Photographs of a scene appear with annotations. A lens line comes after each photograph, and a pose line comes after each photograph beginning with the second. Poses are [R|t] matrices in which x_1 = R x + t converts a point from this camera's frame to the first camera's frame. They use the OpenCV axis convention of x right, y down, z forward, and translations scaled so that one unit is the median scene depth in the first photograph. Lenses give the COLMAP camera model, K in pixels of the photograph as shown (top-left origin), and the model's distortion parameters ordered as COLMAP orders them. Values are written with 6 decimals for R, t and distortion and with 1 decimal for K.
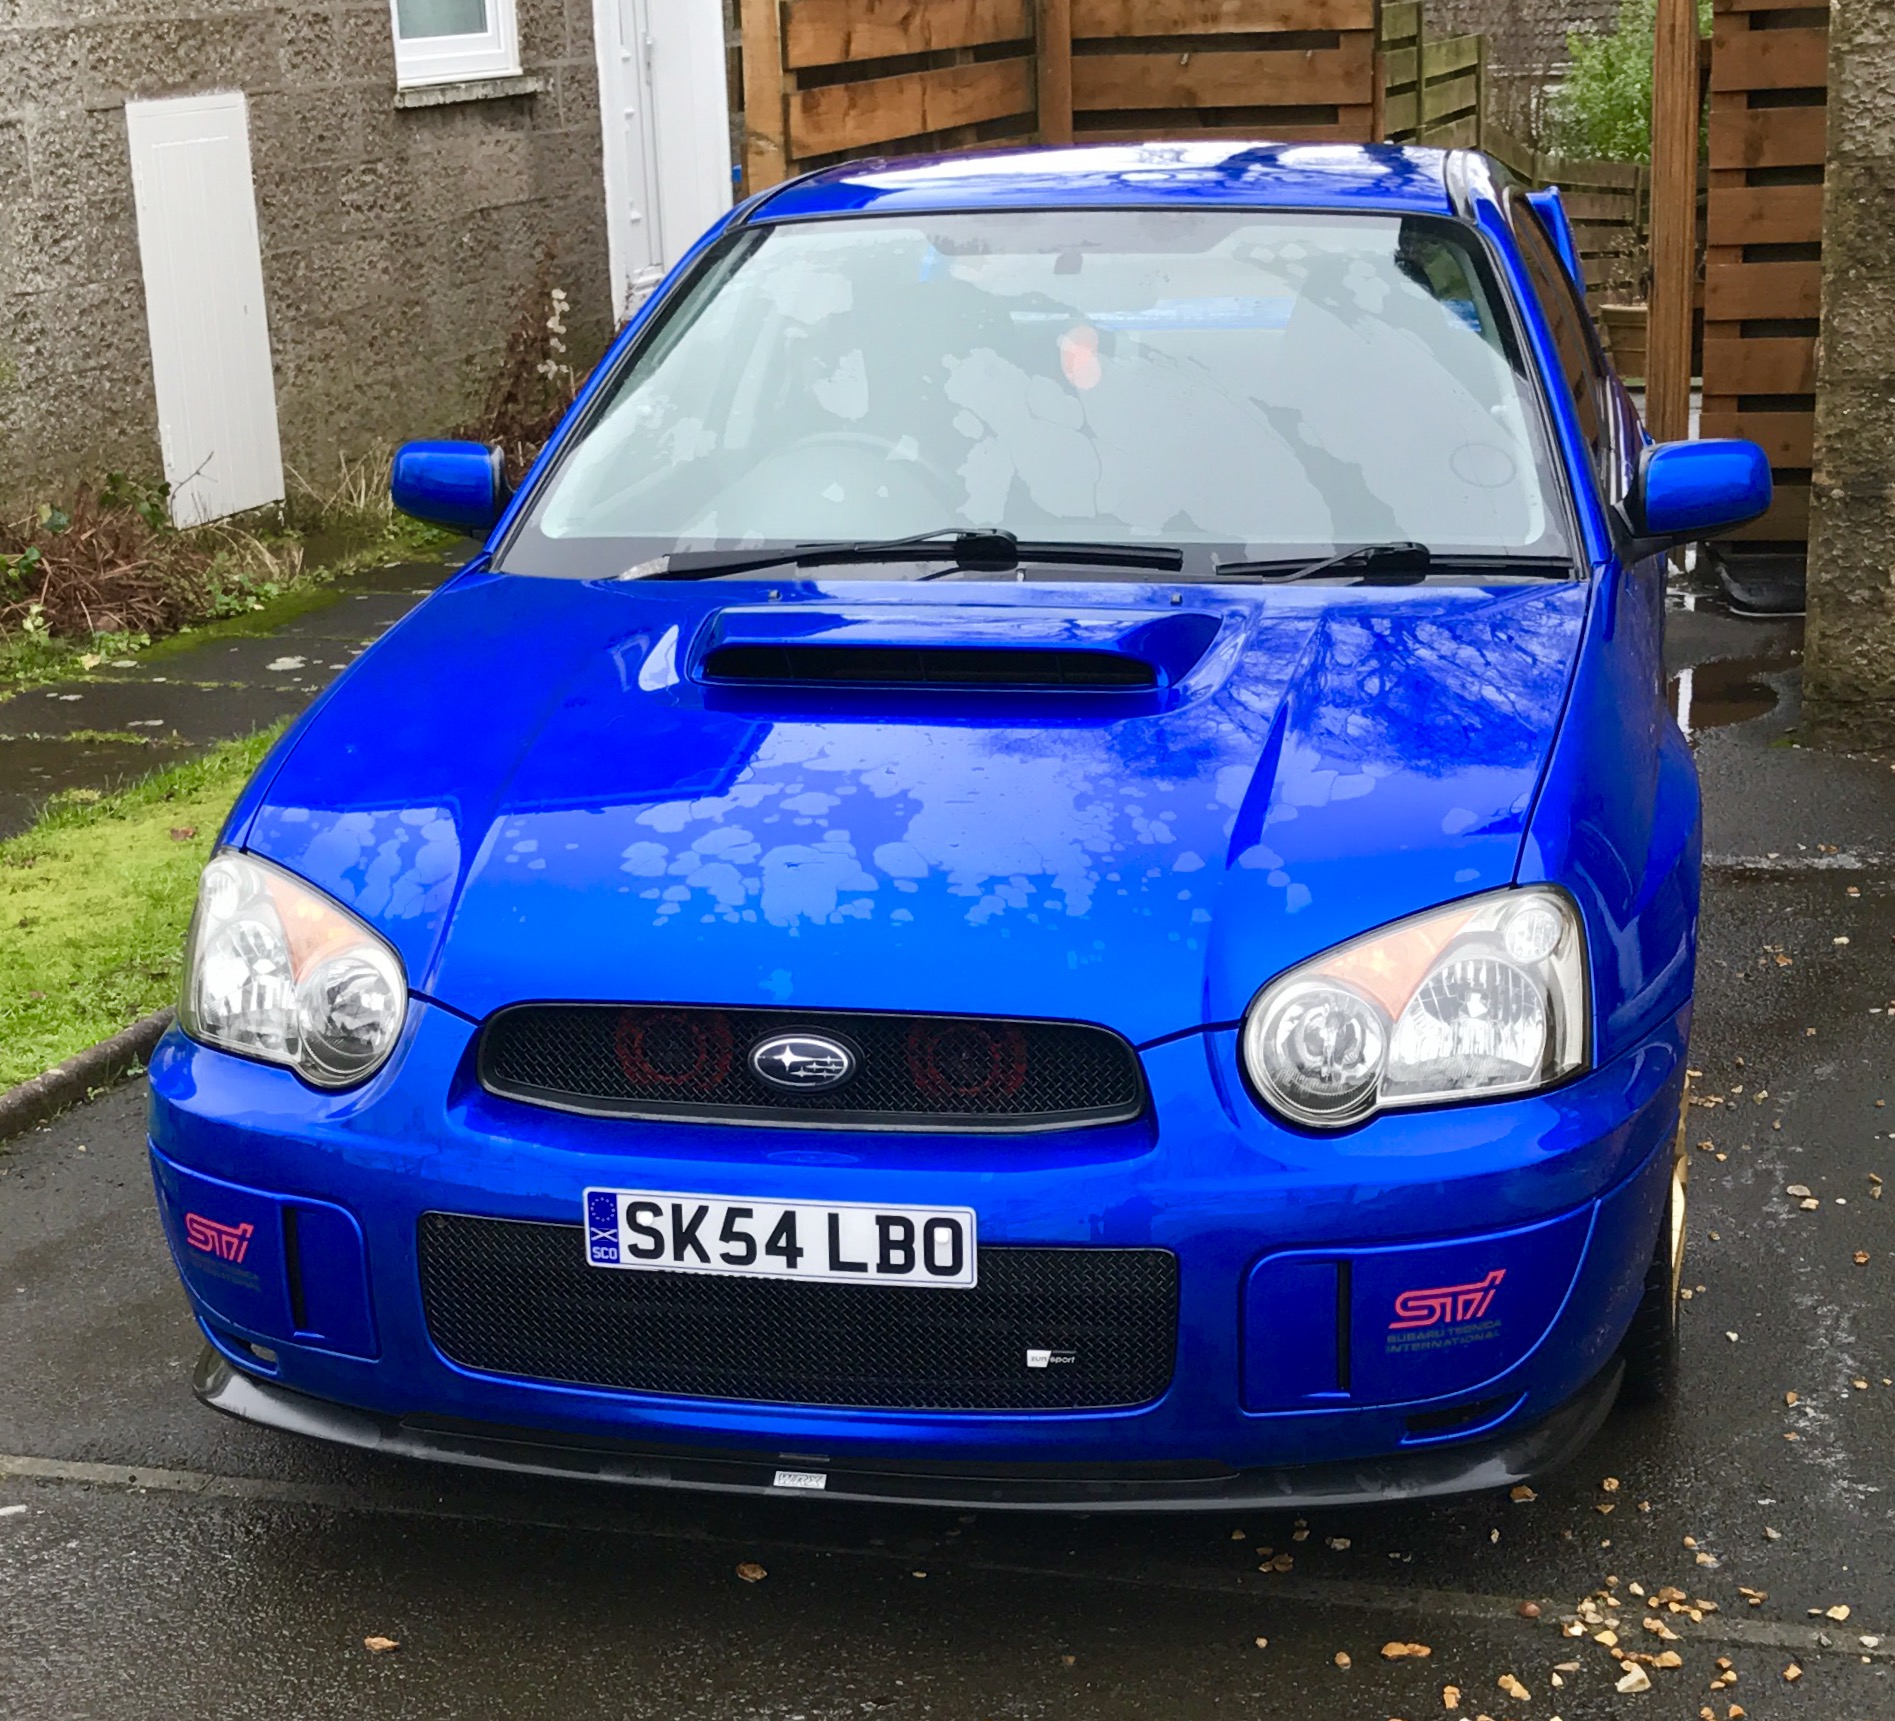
lens RADIAL K [[3296.4, 0, 922.5], [0, 3296.4, 964.5], [0, 0, 1]] dist [0.073672, 0.000000]
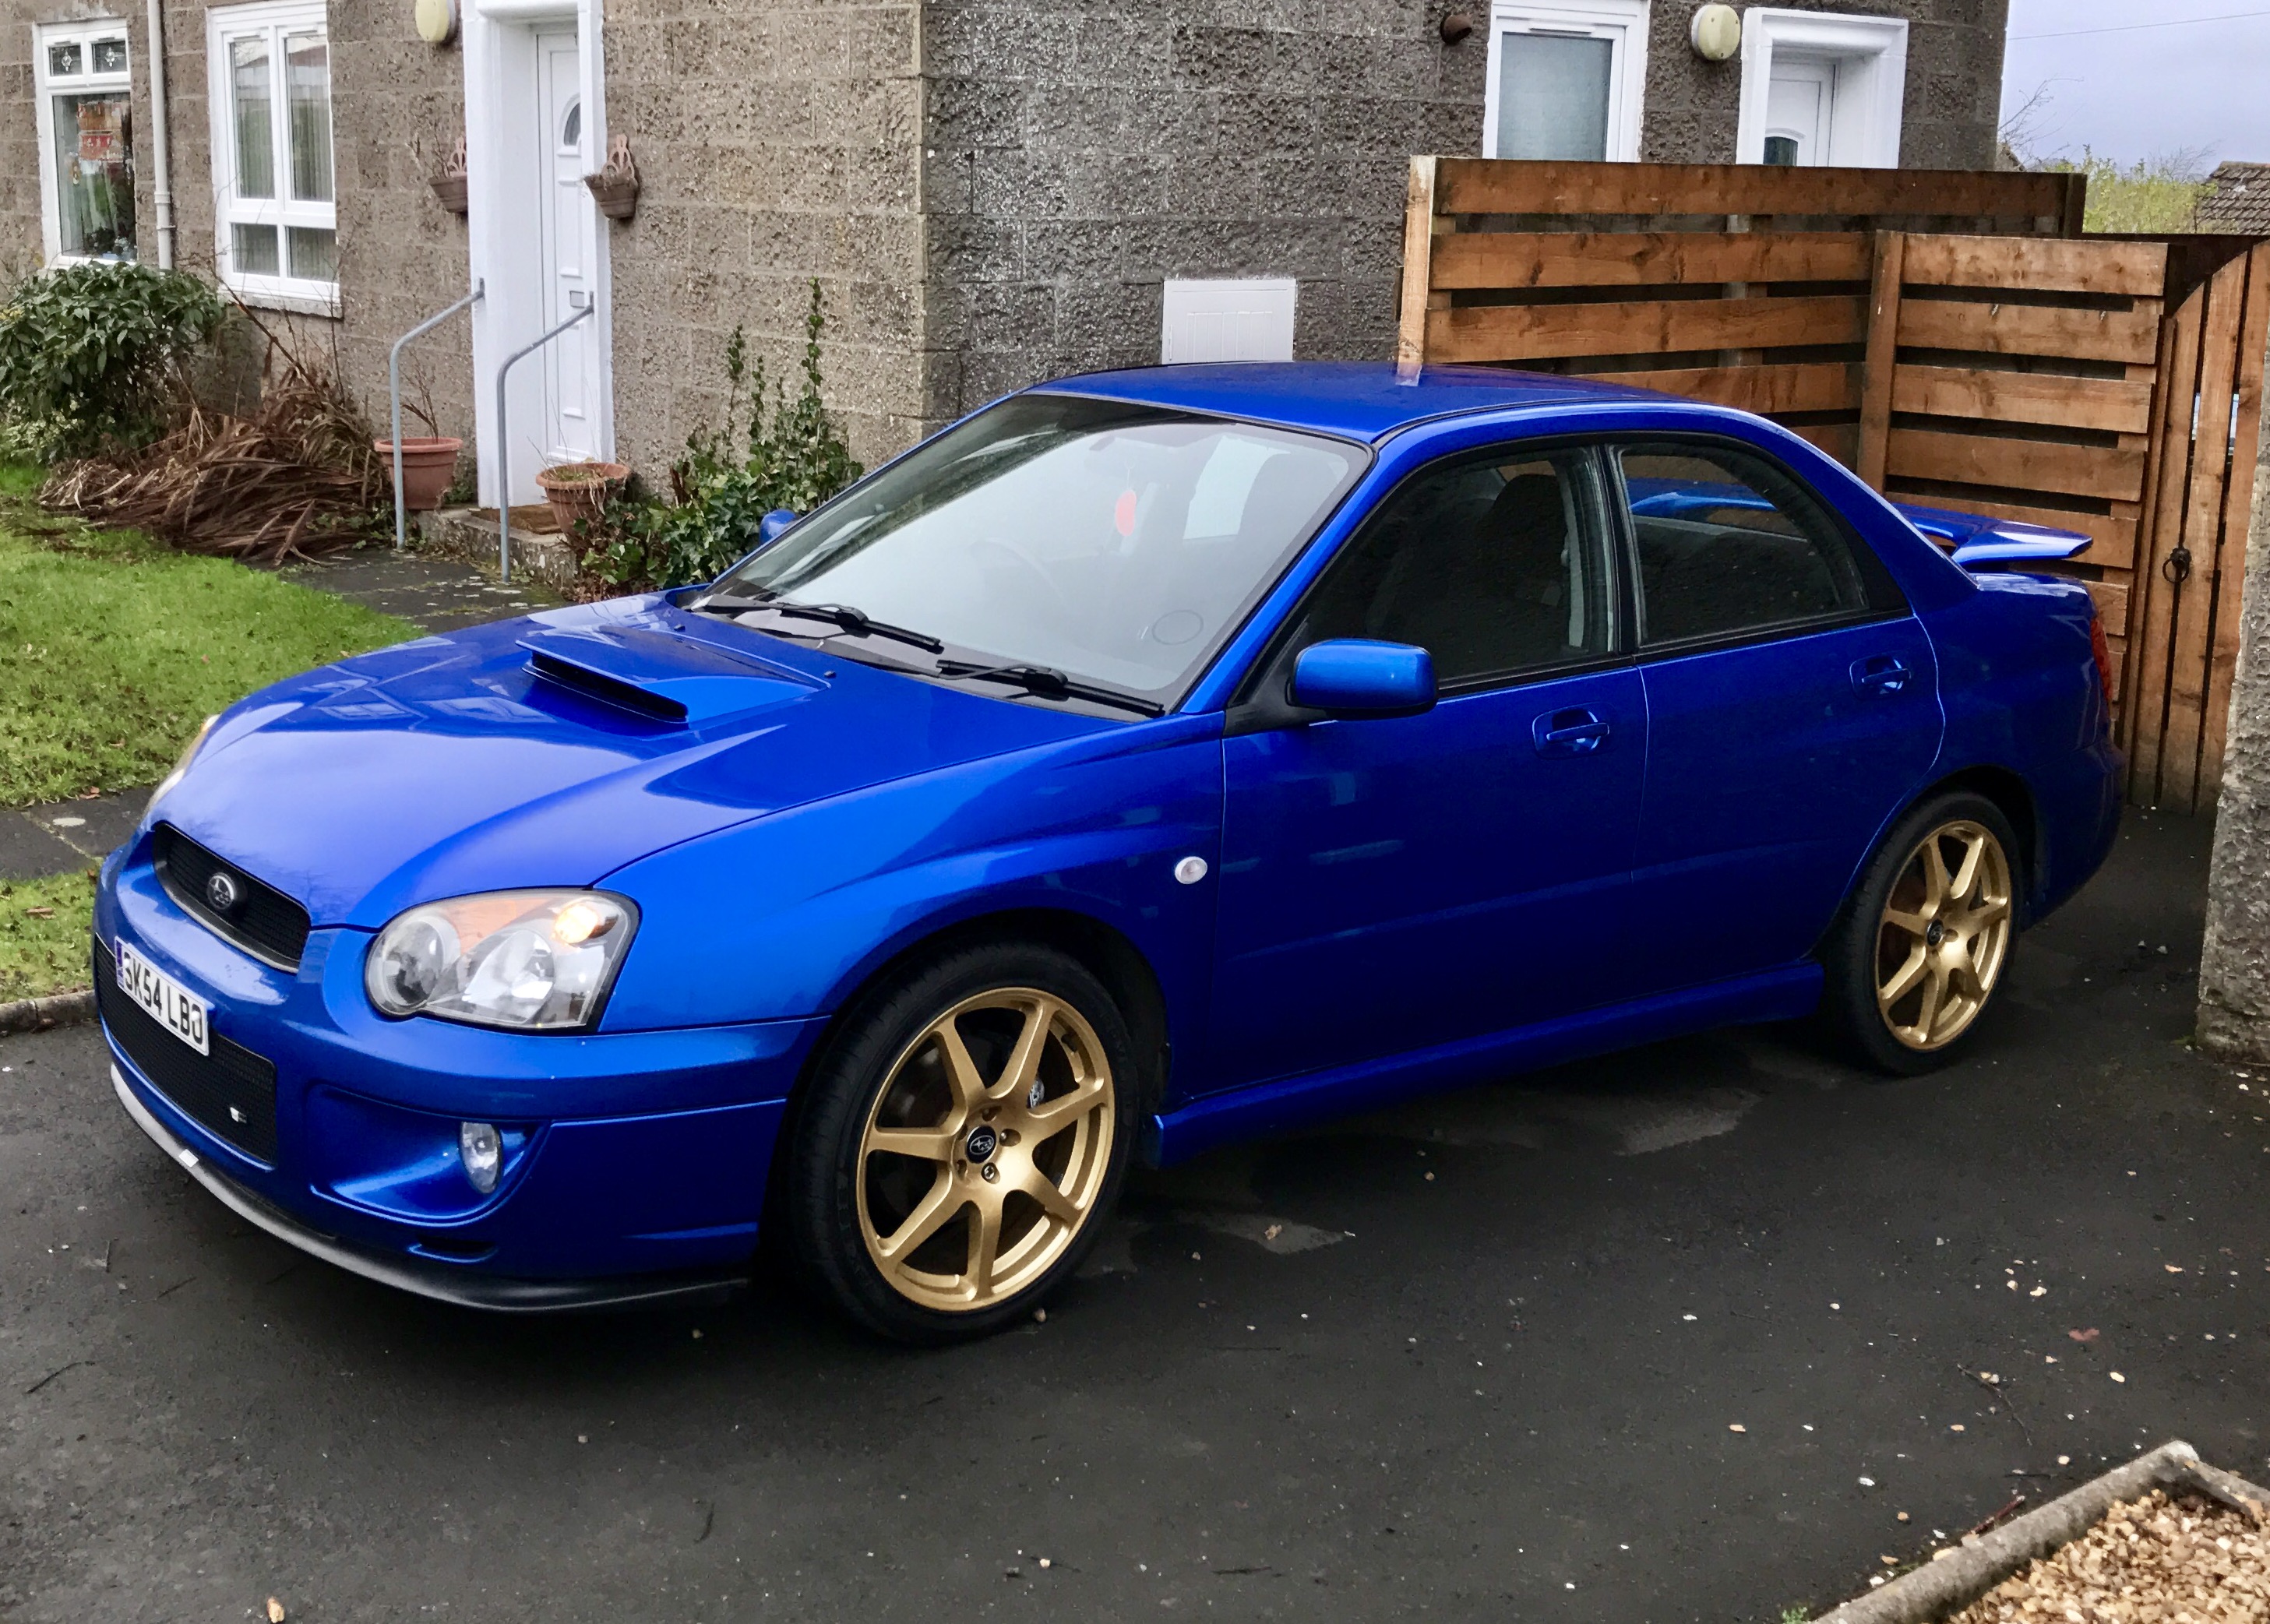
lens RADIAL K [[2634.6, 0, 1103.7], [0, 2634.6, 725.9], [0, 0, 1]] dist [0.061304, 0.000000]
pose [[0.834269, 0.165777, -0.525846, 0.318446], [-0.211153, 0.977081, -0.026969, -0.056712], [0.509323, 0.133534, 0.850152, 0.136165]]
